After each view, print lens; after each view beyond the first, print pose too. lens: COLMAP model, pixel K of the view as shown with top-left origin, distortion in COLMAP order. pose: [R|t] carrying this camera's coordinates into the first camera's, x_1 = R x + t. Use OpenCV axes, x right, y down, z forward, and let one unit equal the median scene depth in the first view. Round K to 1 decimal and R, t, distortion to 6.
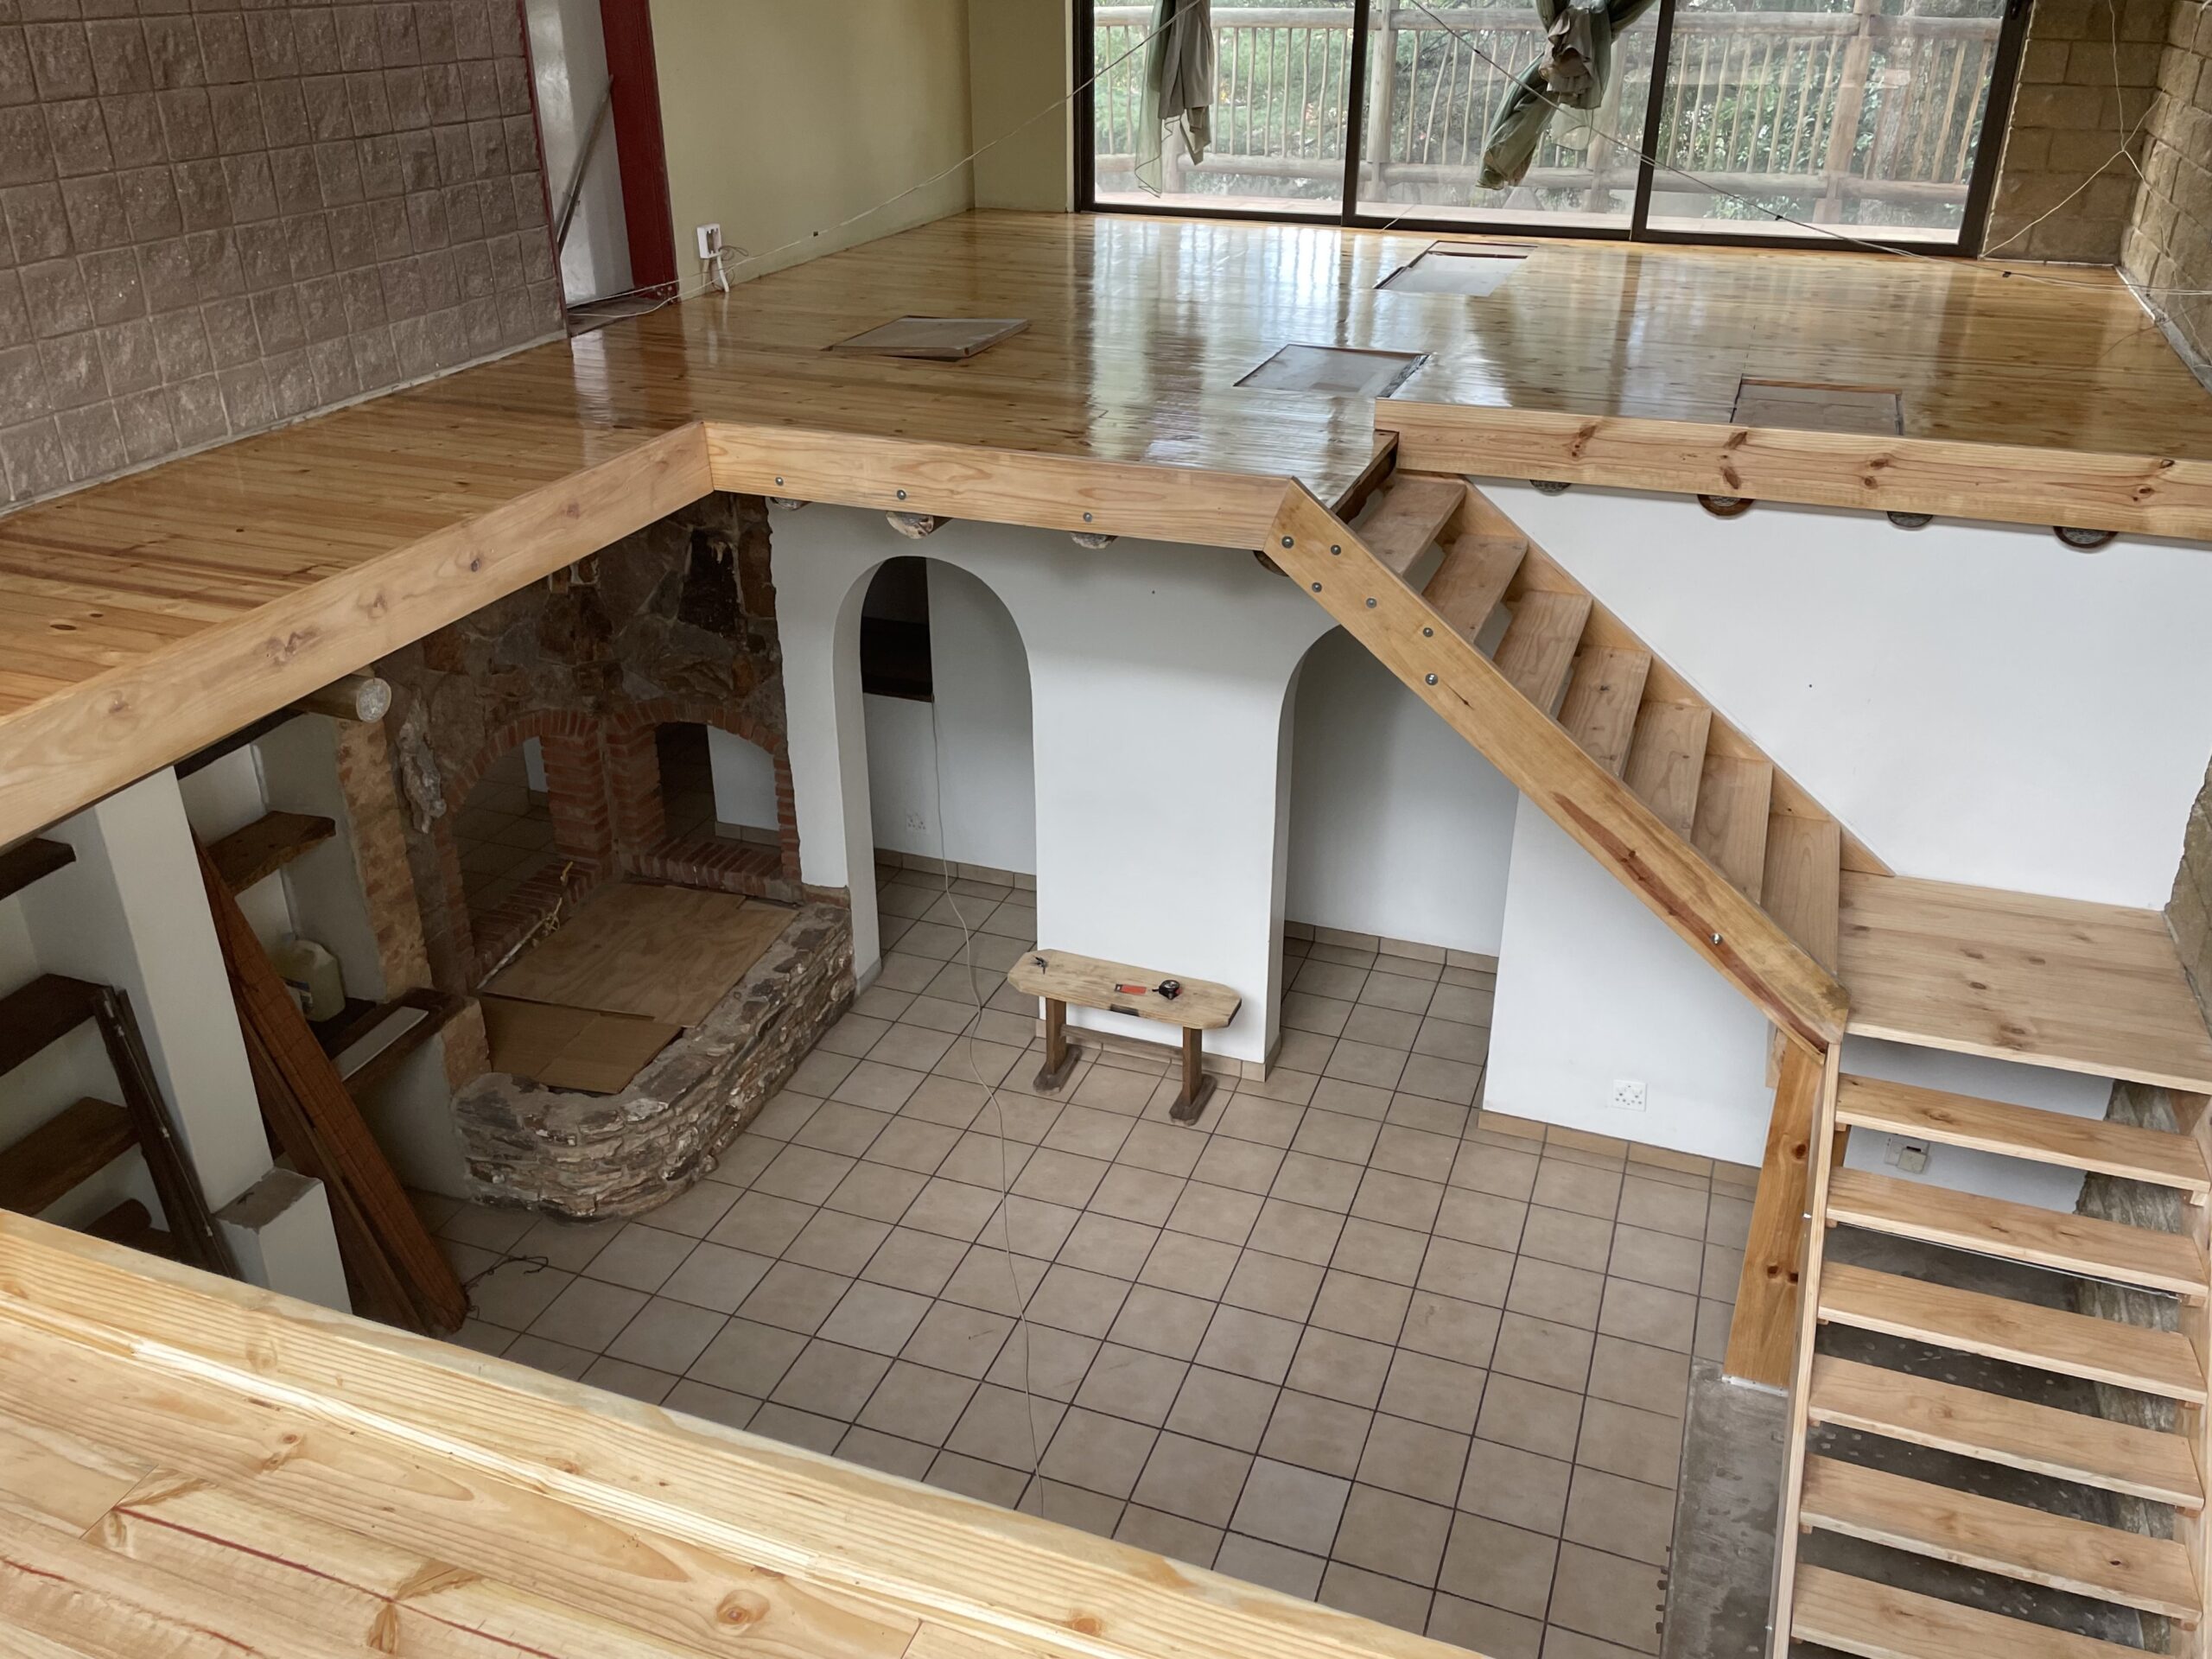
lens RADIAL K [[1763.2, 0, 1106.0], [0, 1763.2, 829.5], [0, 0, 1]] dist [0.081685, -0.117586]
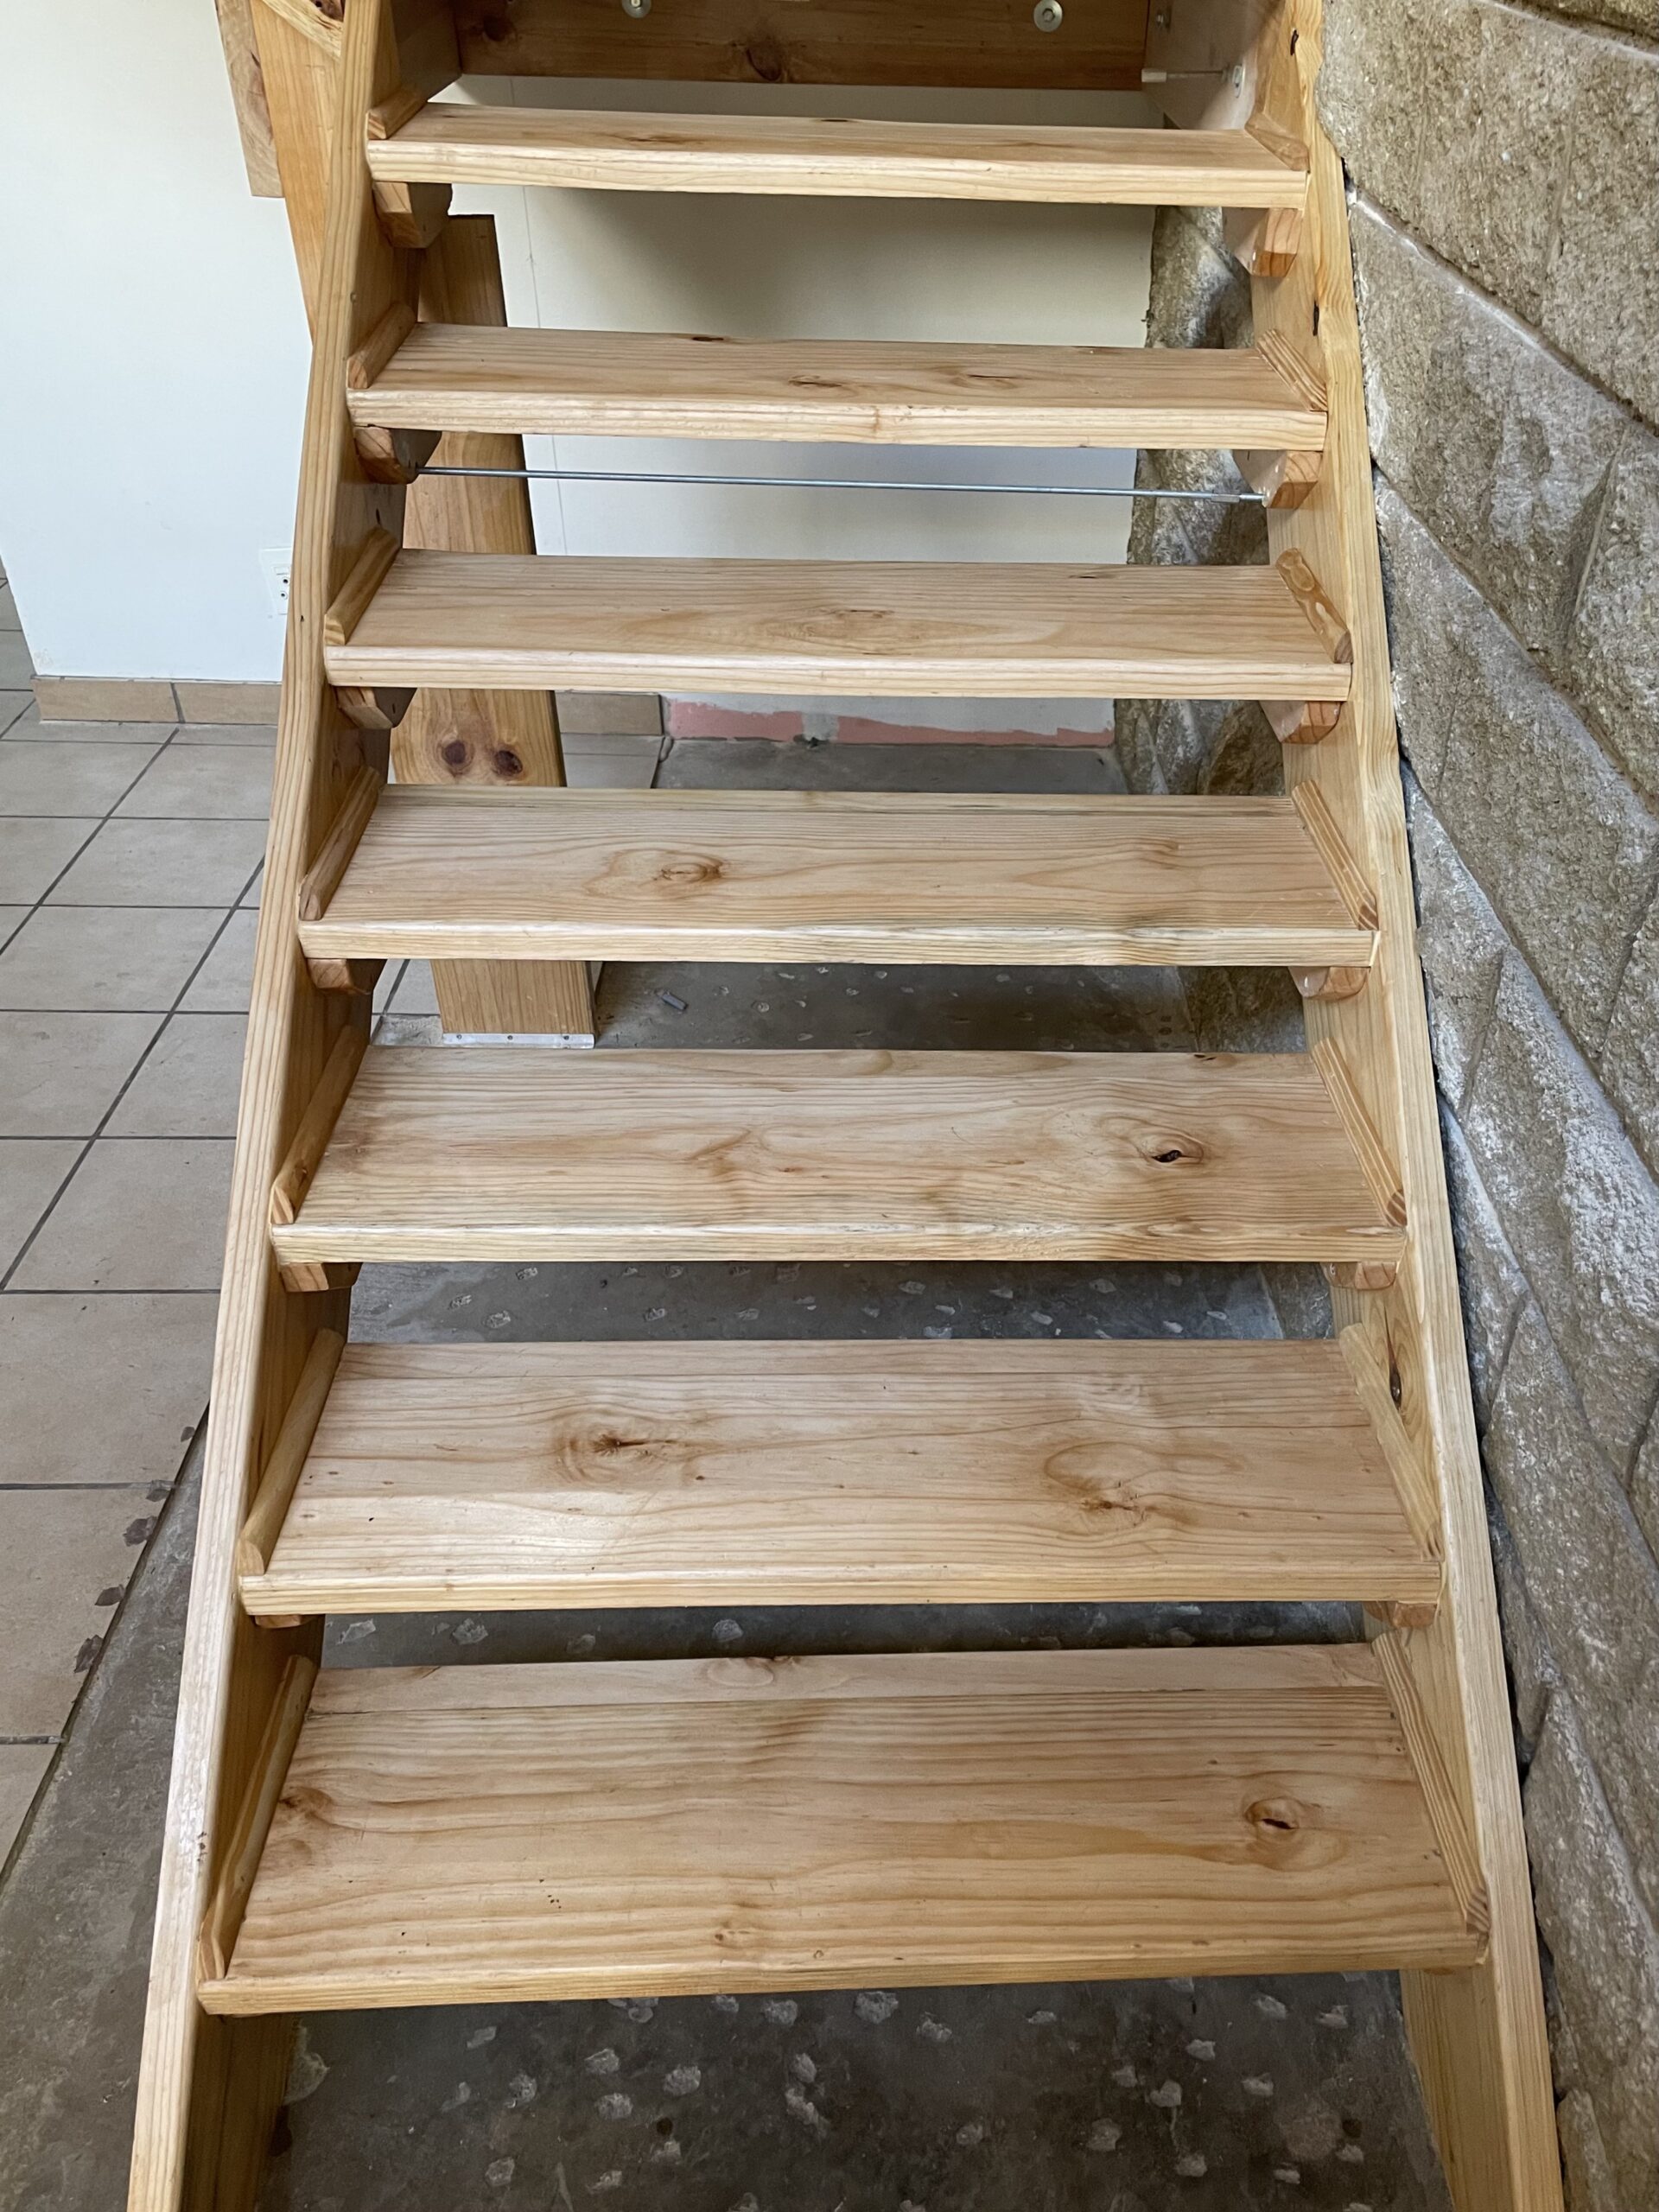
lens RADIAL K [[1763.2, 0, 999.0], [0, 1763.2, 1104.5], [0, 0, 1]] dist [0.081685, -0.117586]
pose [[0.921471, -0.201348, 0.332190, 0.329312], [0.135998, 0.968274, 0.209644, 0.253216], [-0.363862, -0.148004, 0.919619, 0.542736]]
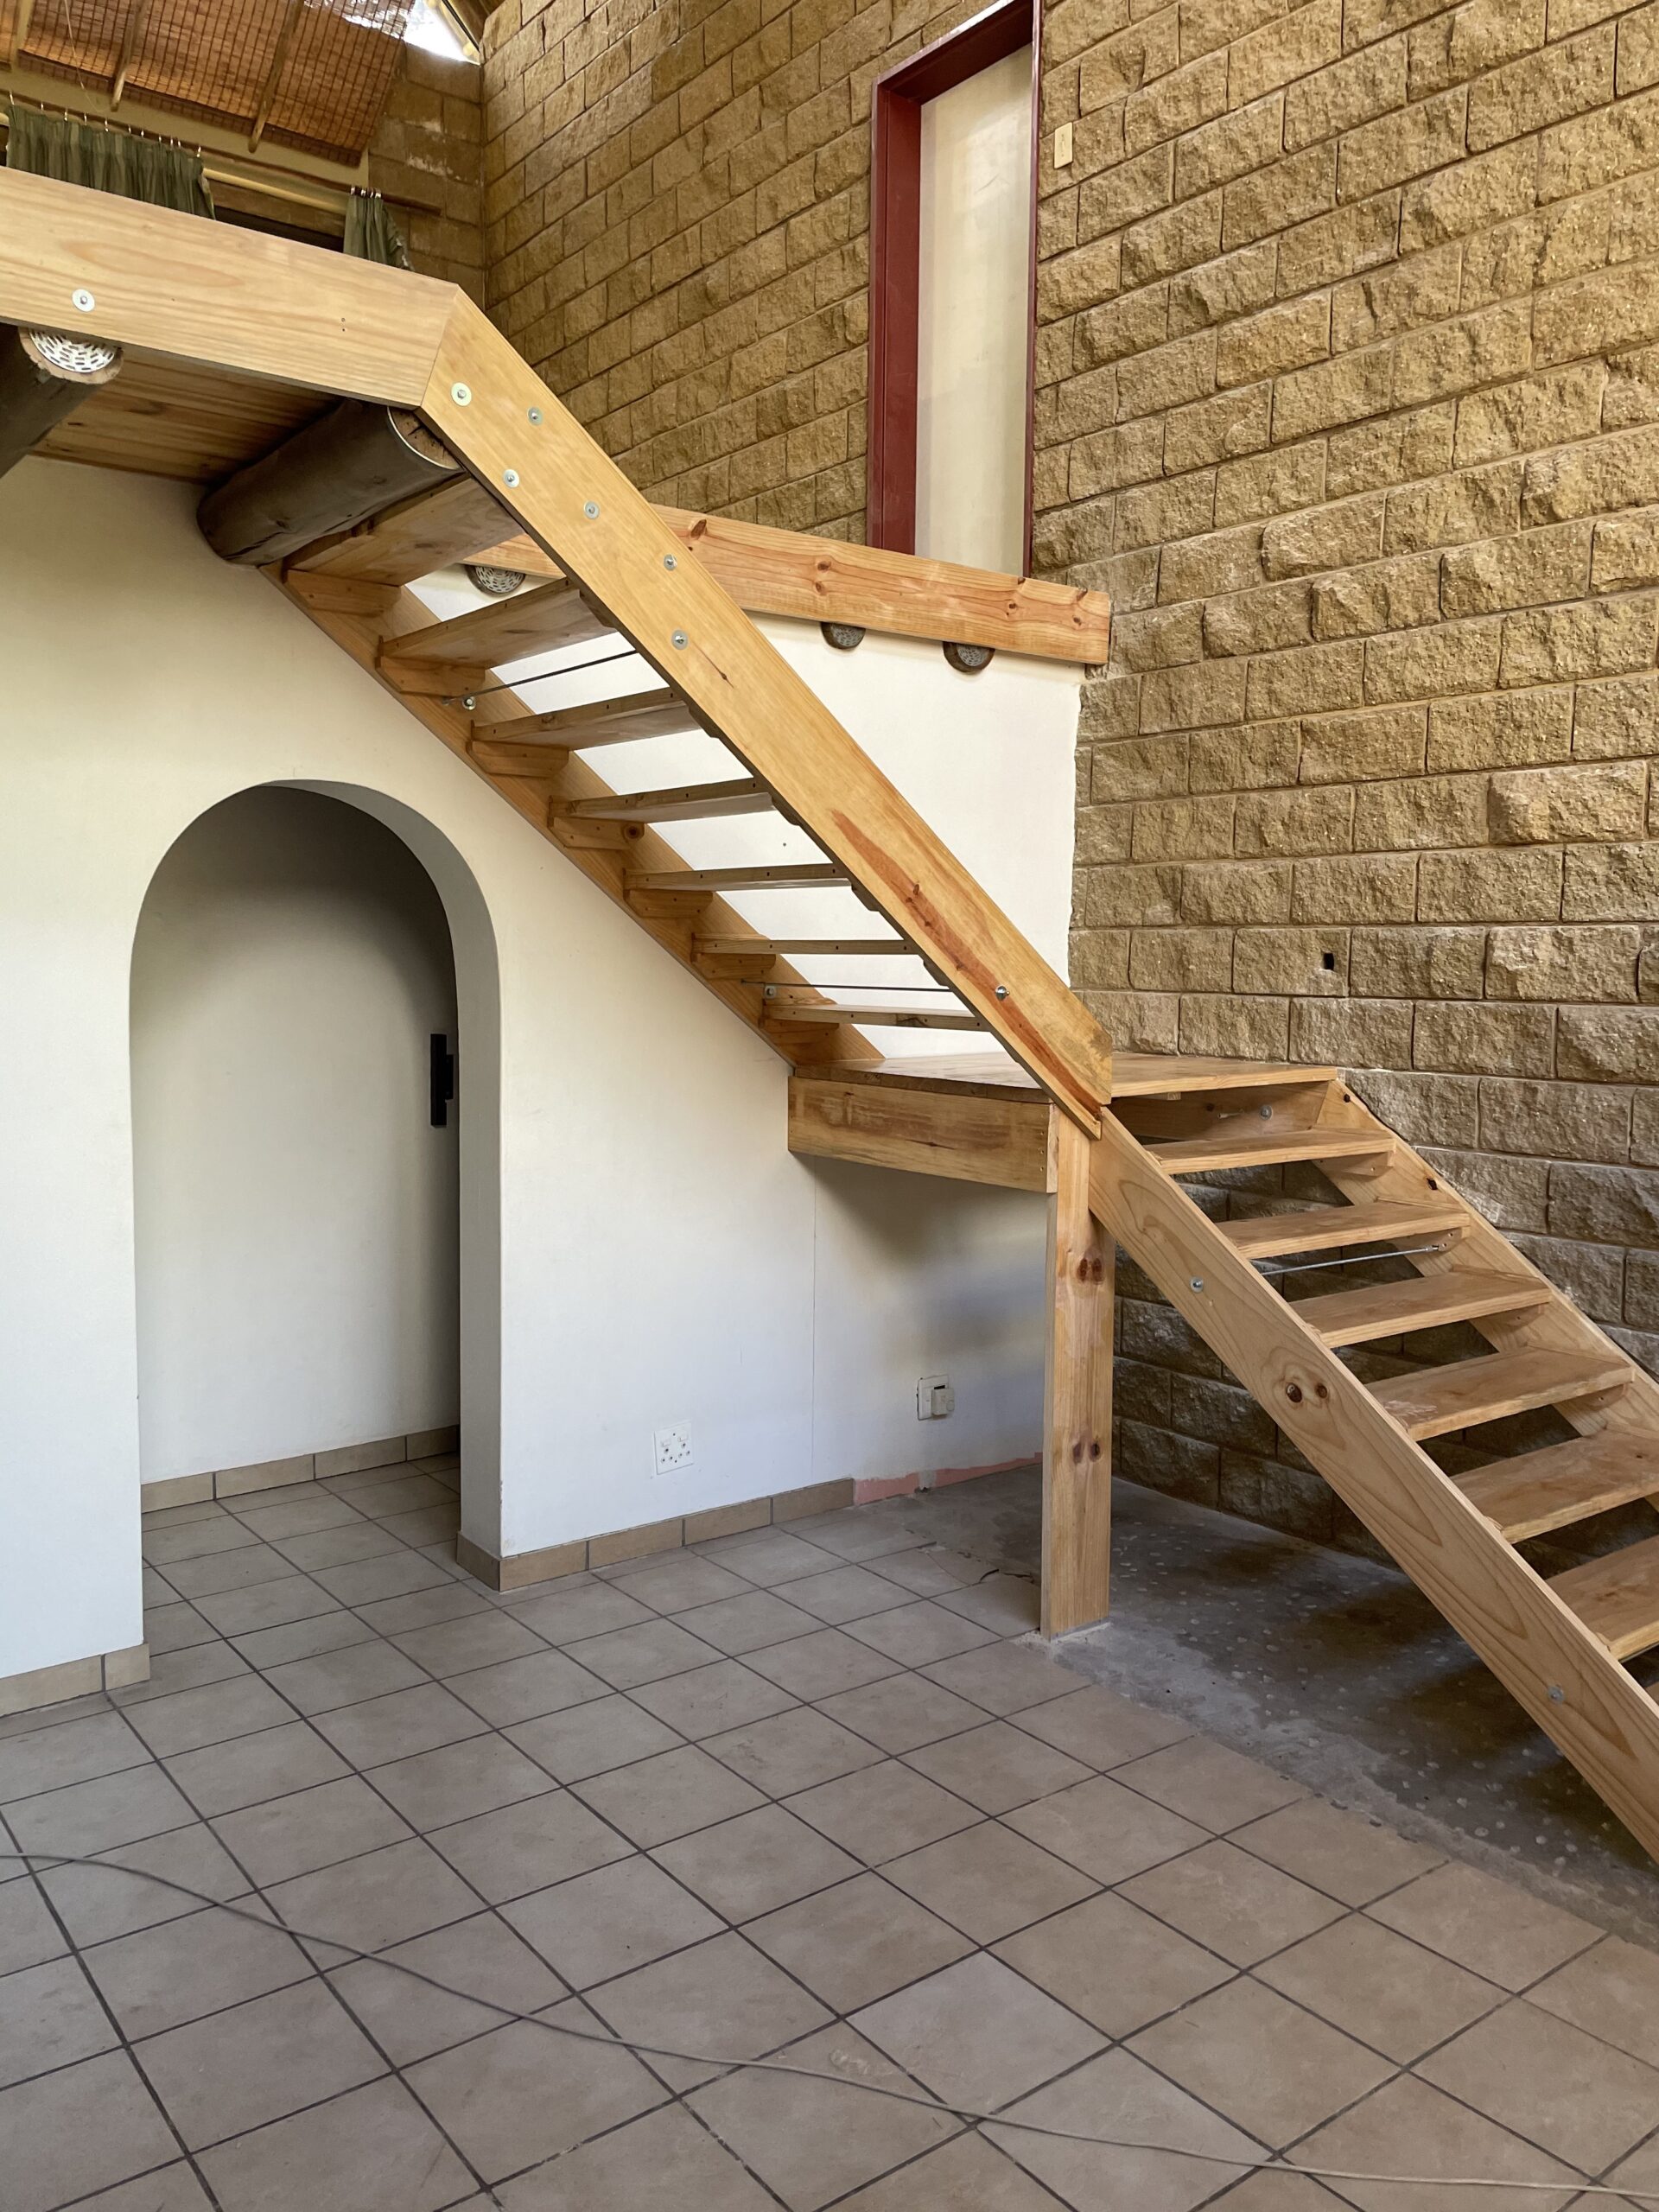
lens RADIAL K [[1682.0, 0, 829.5], [0, 1682.0, 1106.0], [0, 0, 1]] dist [0.080373, 0.001287]
pose [[0.531921, -0.068132, 0.844049, -0.304865], [0.364992, 0.917860, -0.155929, 0.177589], [-0.764095, 0.391013, 0.513097, 0.617696]]
